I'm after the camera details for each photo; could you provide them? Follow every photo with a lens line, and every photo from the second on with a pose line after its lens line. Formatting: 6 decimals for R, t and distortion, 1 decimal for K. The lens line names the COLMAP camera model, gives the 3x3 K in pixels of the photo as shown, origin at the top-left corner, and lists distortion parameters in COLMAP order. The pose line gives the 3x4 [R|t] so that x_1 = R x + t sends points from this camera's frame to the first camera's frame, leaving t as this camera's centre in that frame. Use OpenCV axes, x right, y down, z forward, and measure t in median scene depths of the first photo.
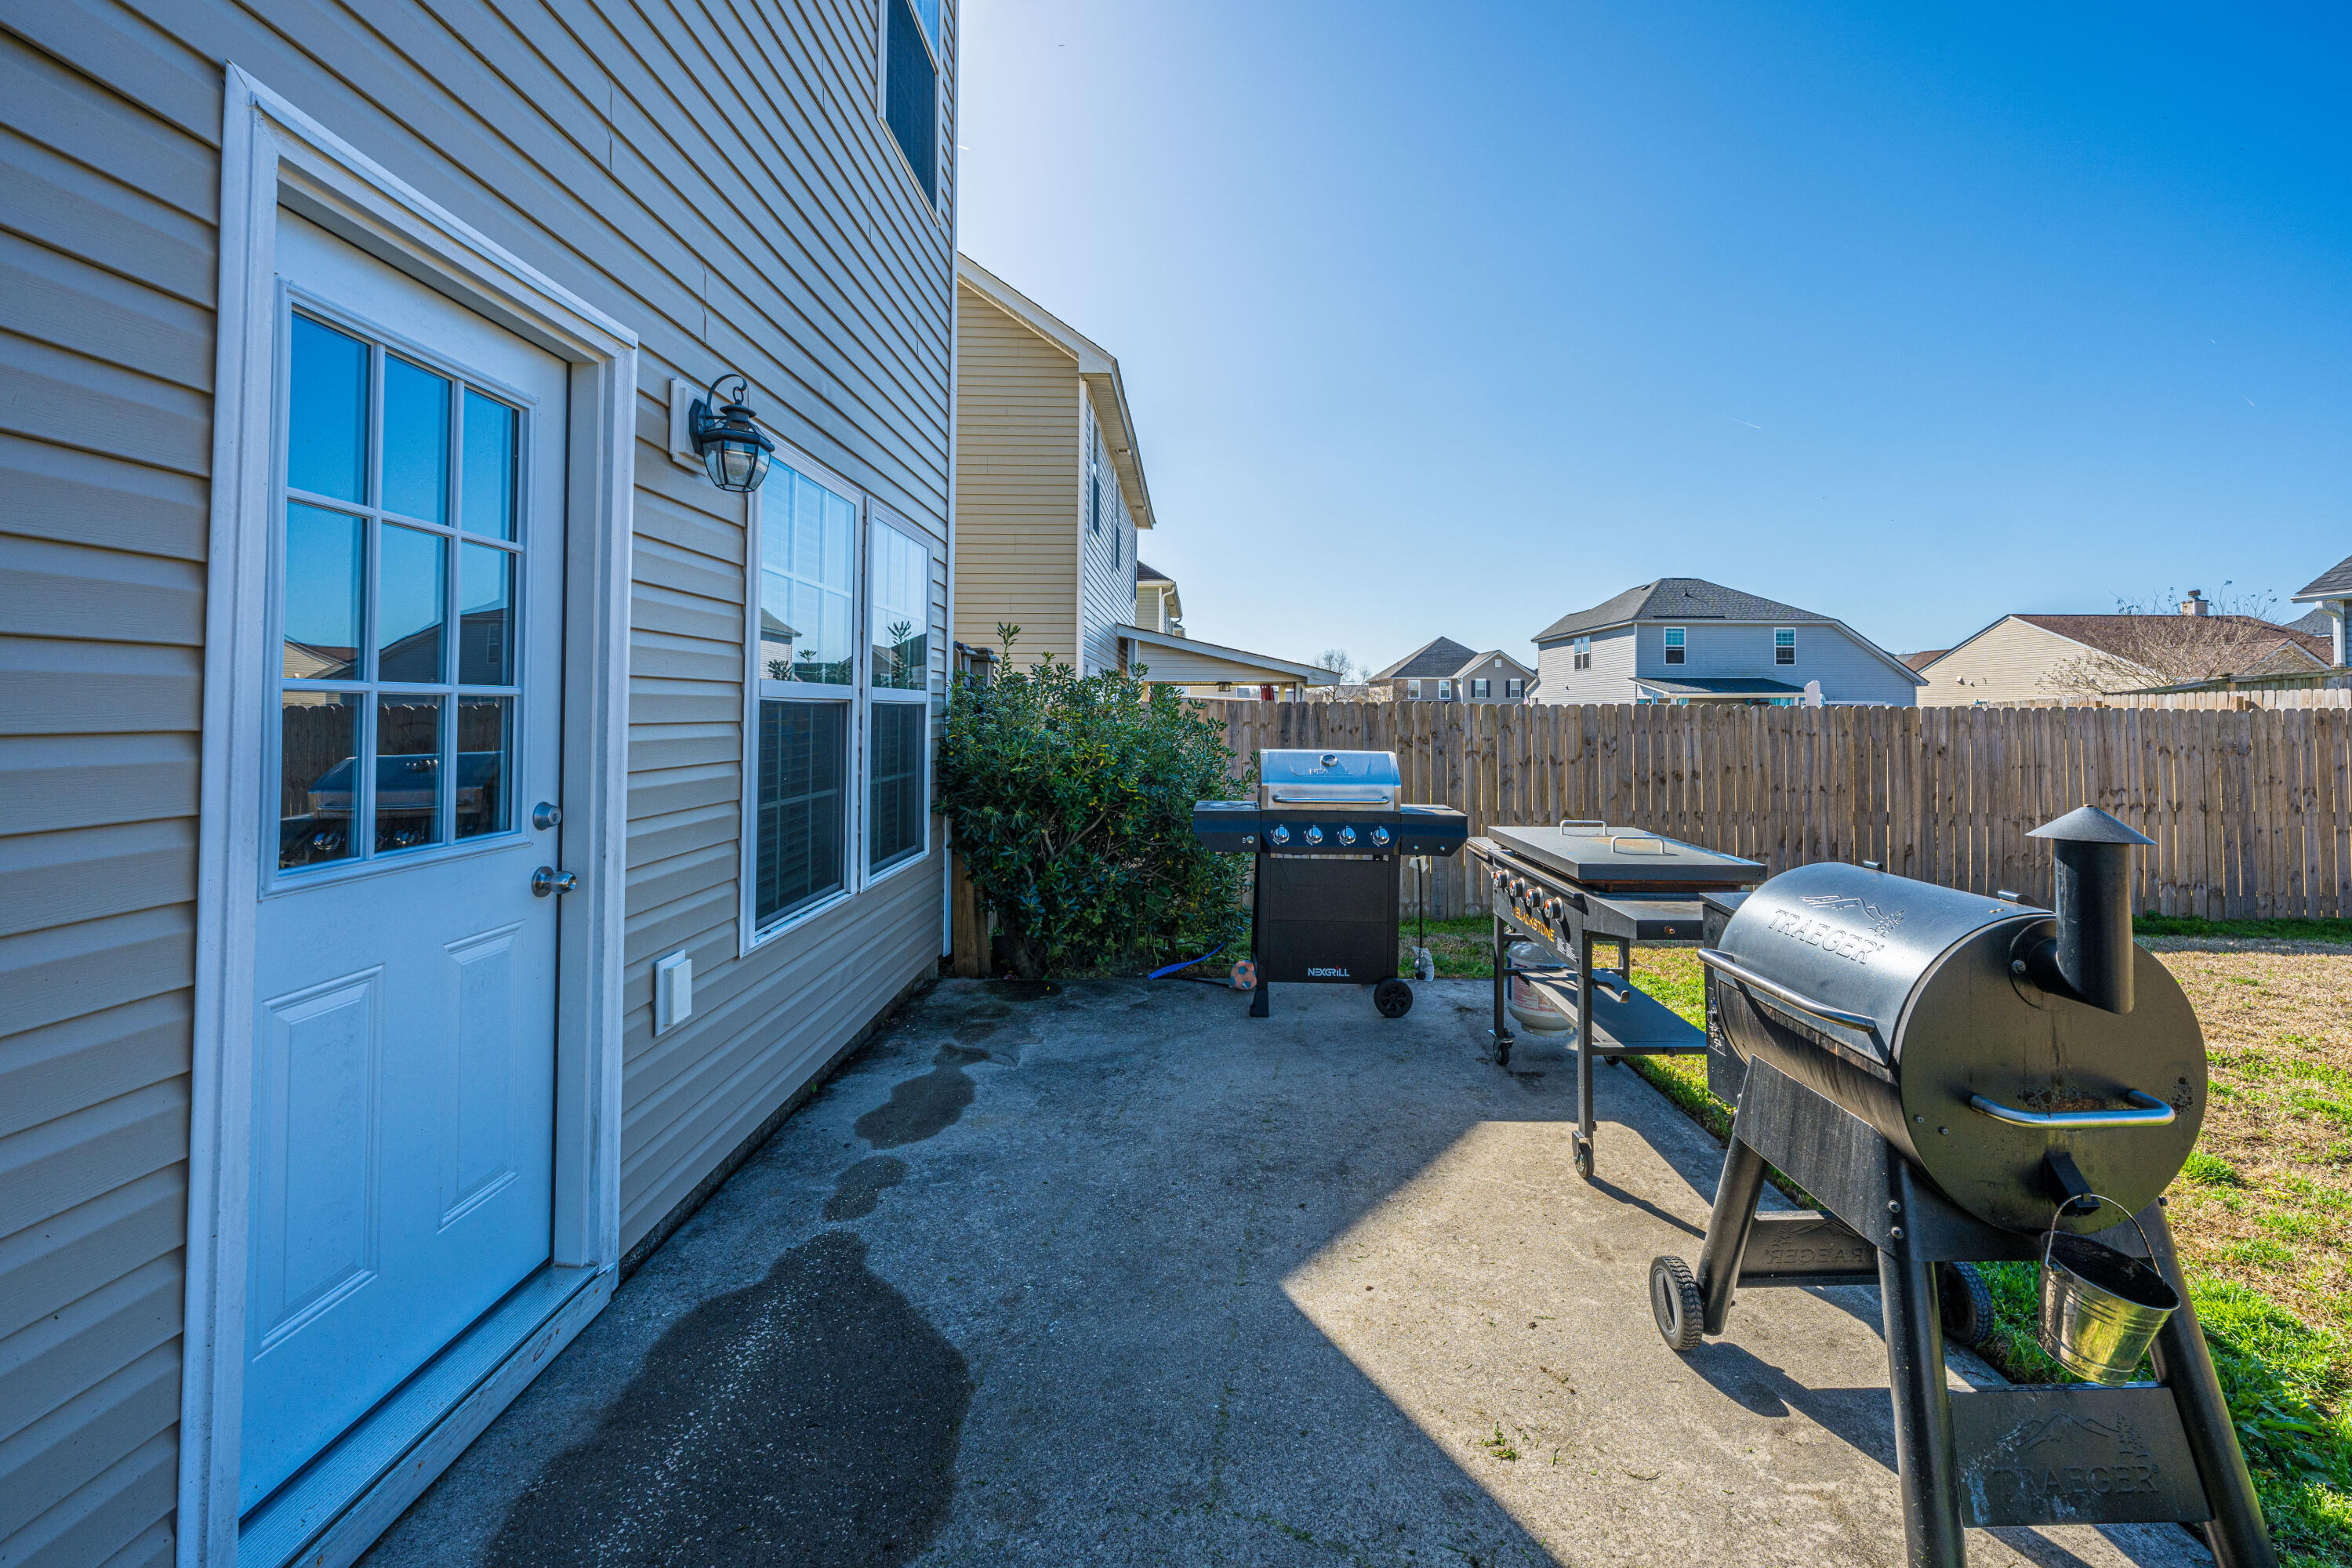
lens RADIAL K [[972.3, 0, 1241.6], [0, 972.3, 693.8], [0, 0, 1]] dist [0.000909, 0.000149]
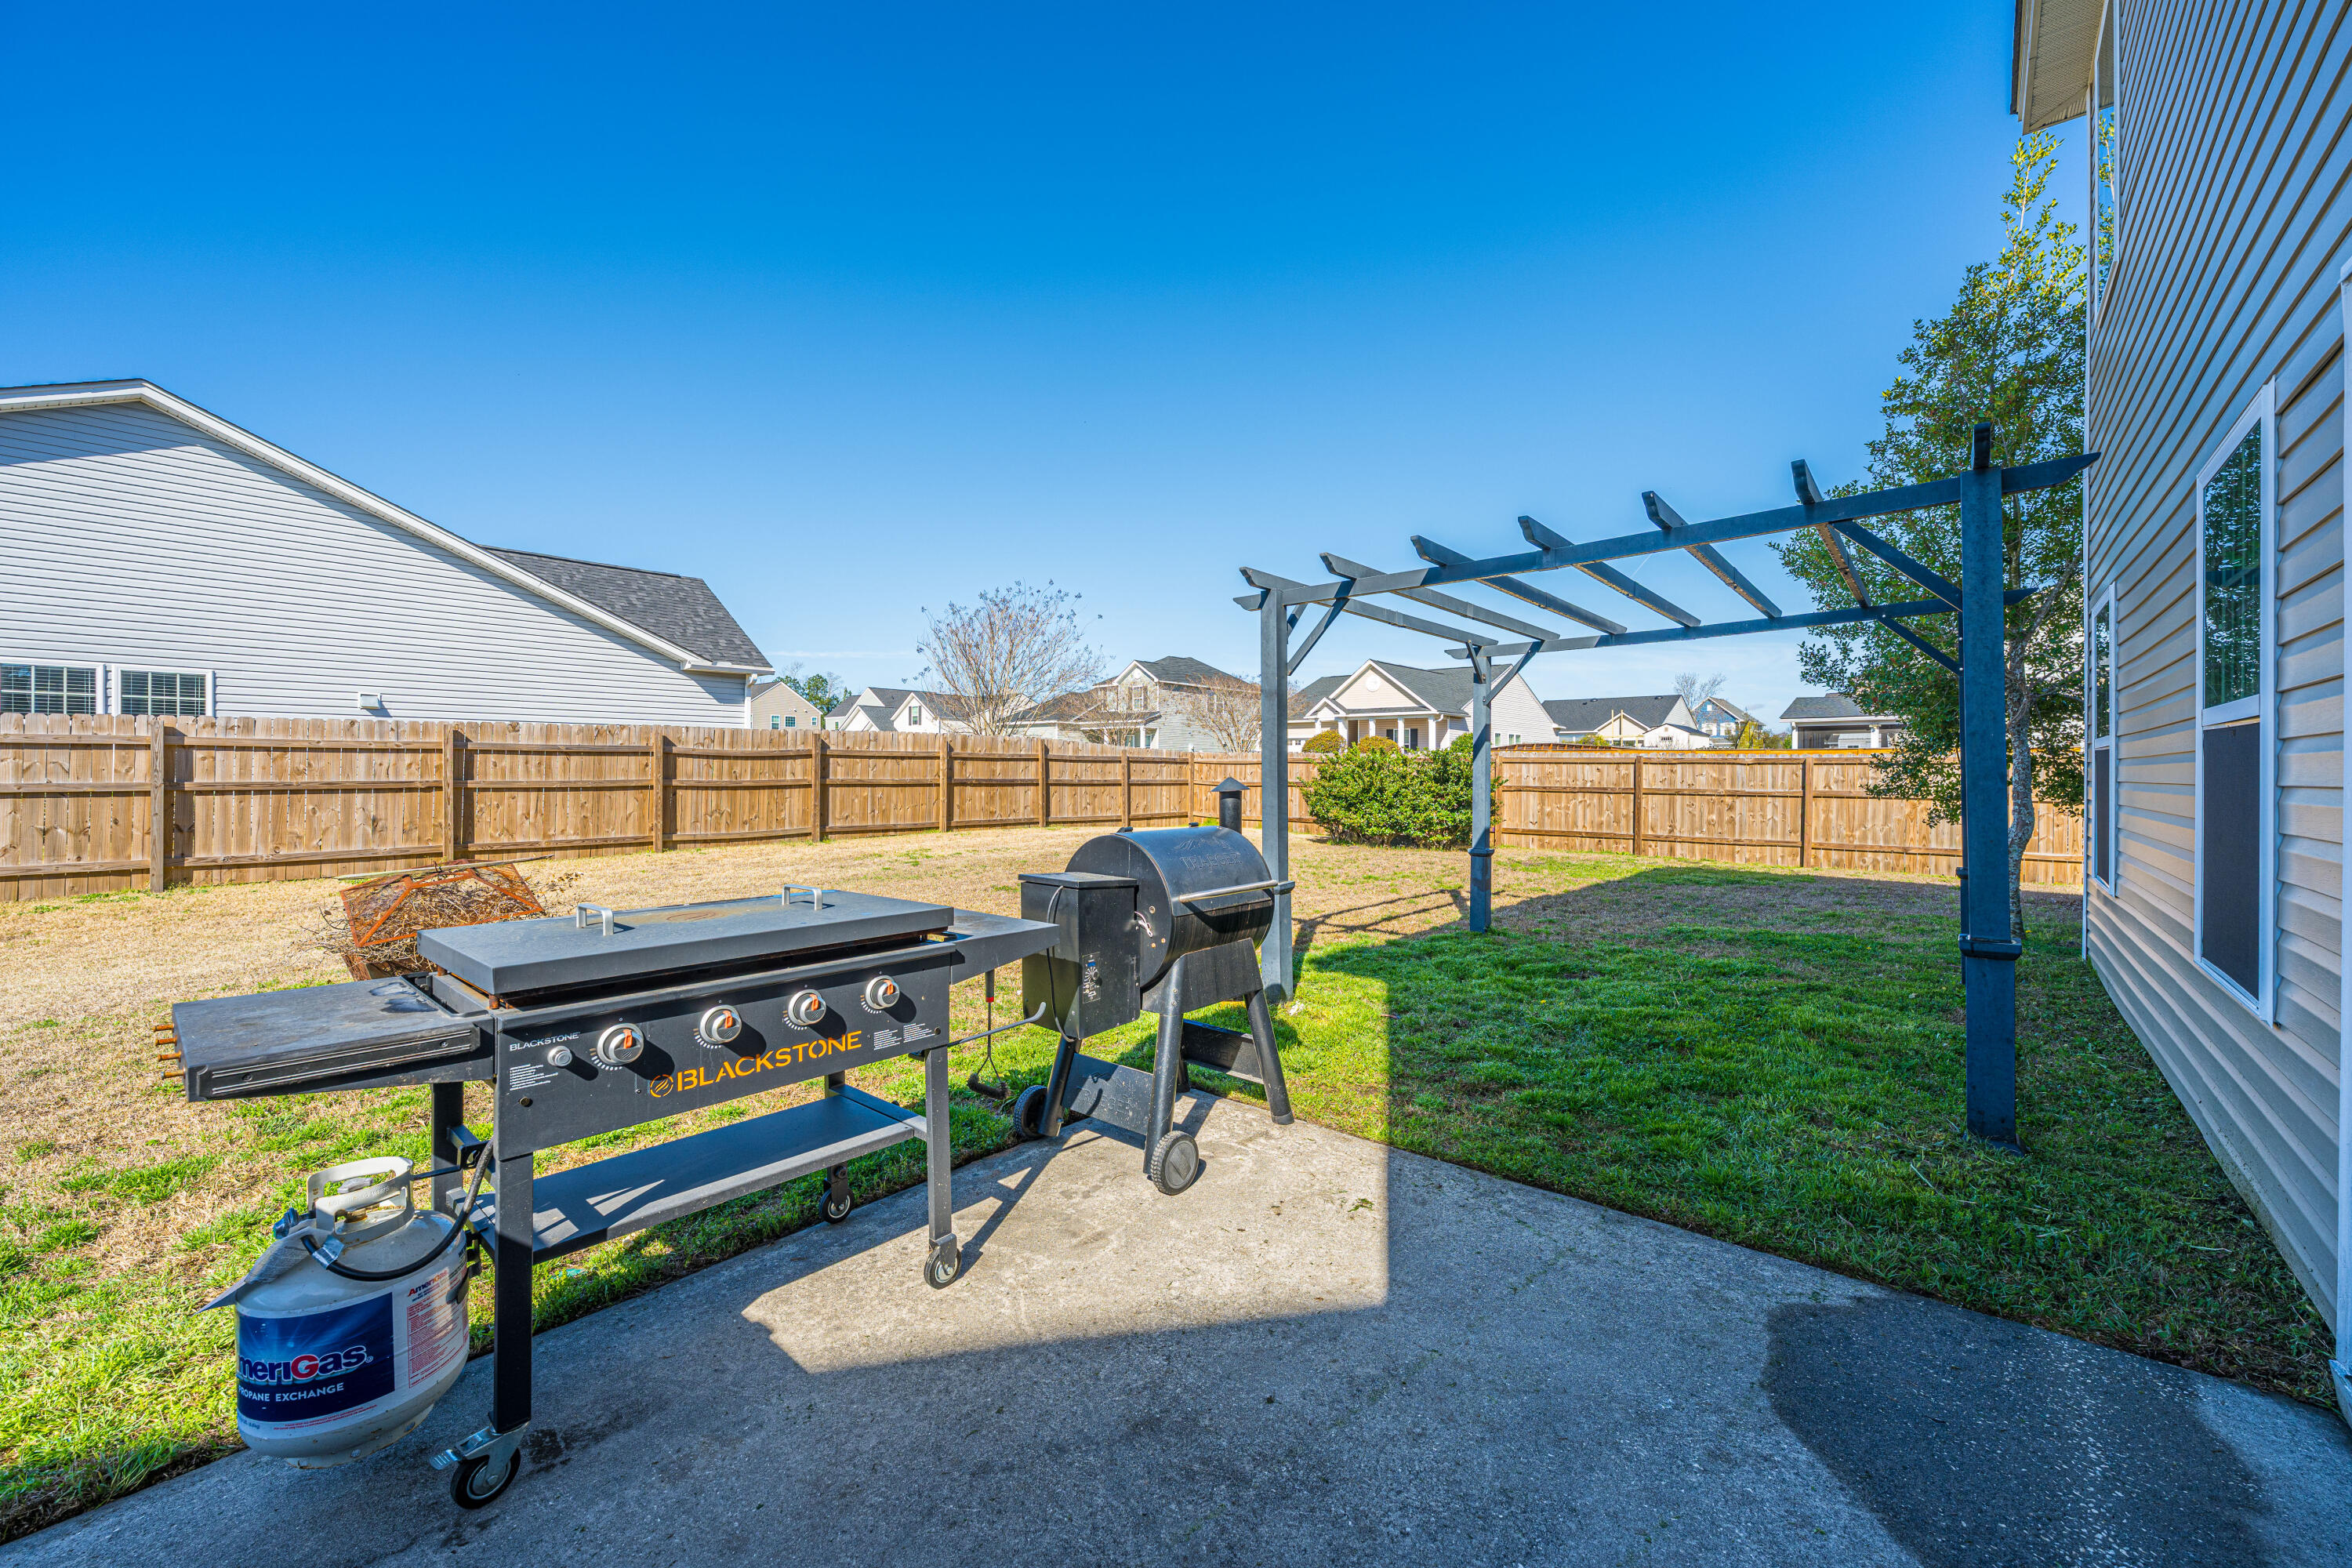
lens RADIAL K [[936.8, 0, 1178.5], [0, 936.8, 778.0], [0, 0, 1]] dist [-0.001565, 0.000422]
pose [[-0.734844, -0.011076, 0.678146, -0.116648], [-0.017348, 0.999846, -0.002469, 0.022734], [-0.678014, -0.013579, -0.734923, 0.516034]]
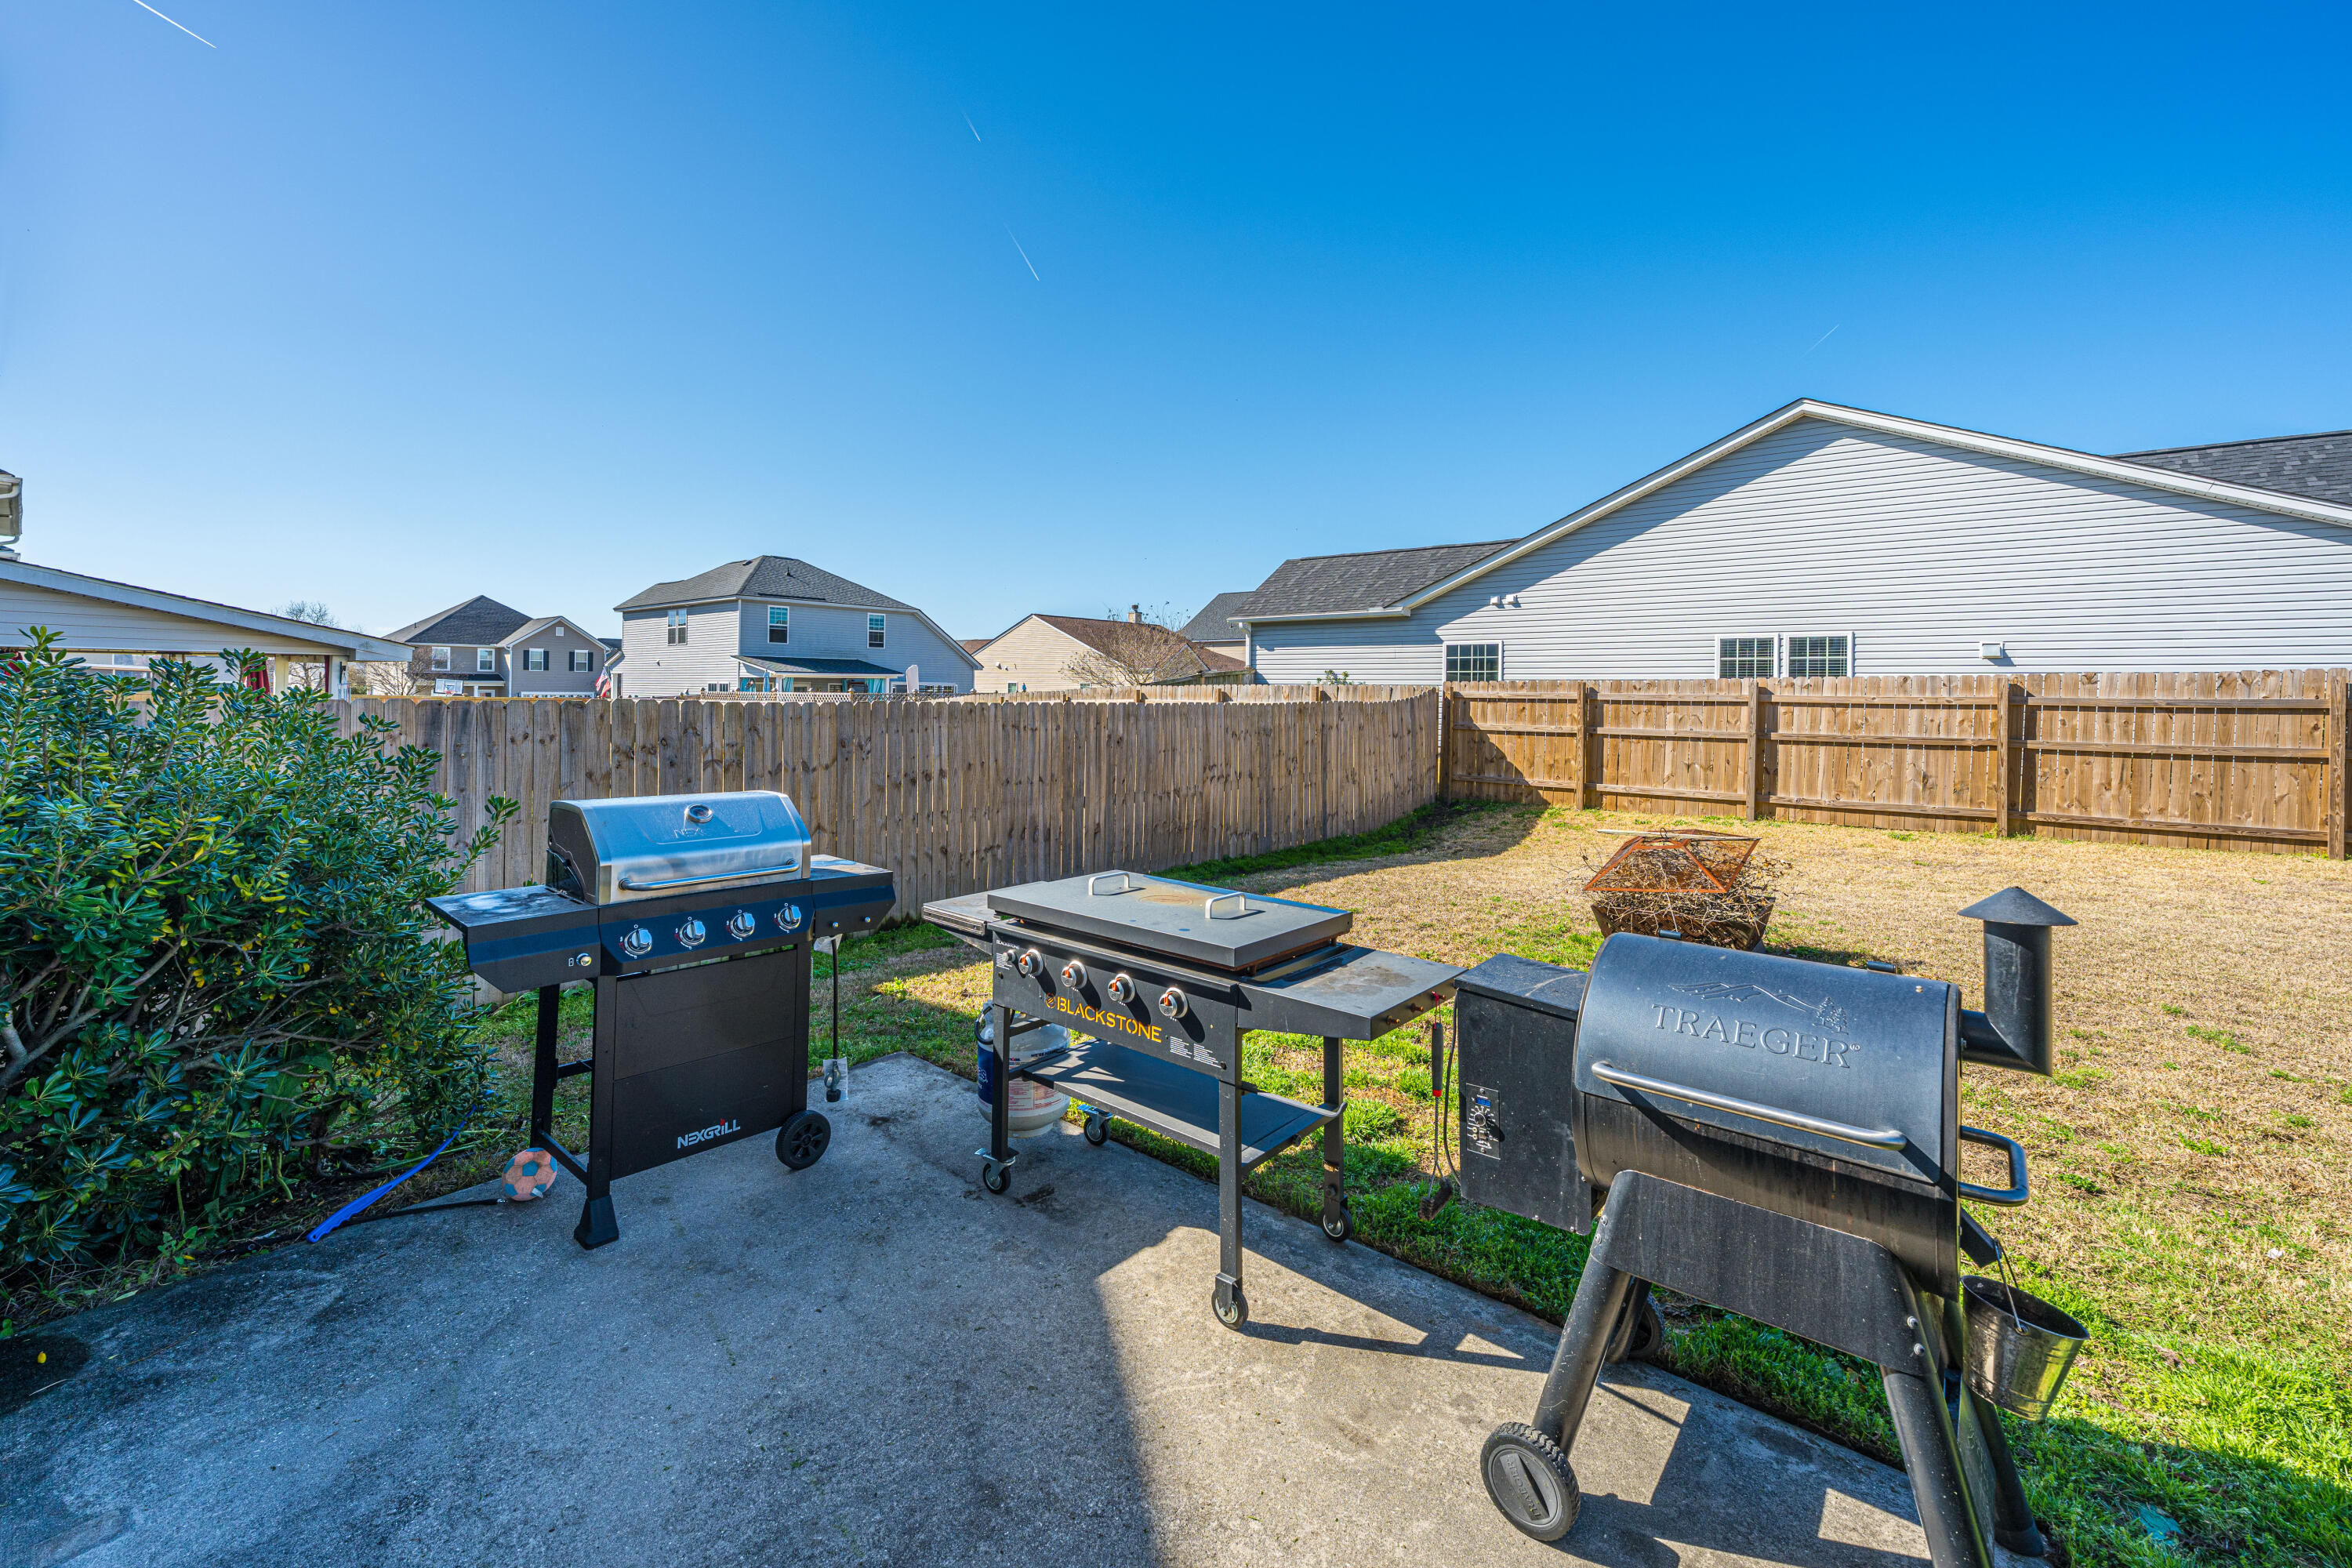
lens RADIAL K [[967.8, 0, 1161.4], [0, 967.8, 687.3], [0, 0, 1]] dist [-0.002099, 0.000505]
pose [[0.676039, 0.007554, 0.736828, -0.104142], [-0.021868, 0.999713, 0.009815, -0.017876], [-0.736542, -0.022748, 0.676009, 0.178041]]
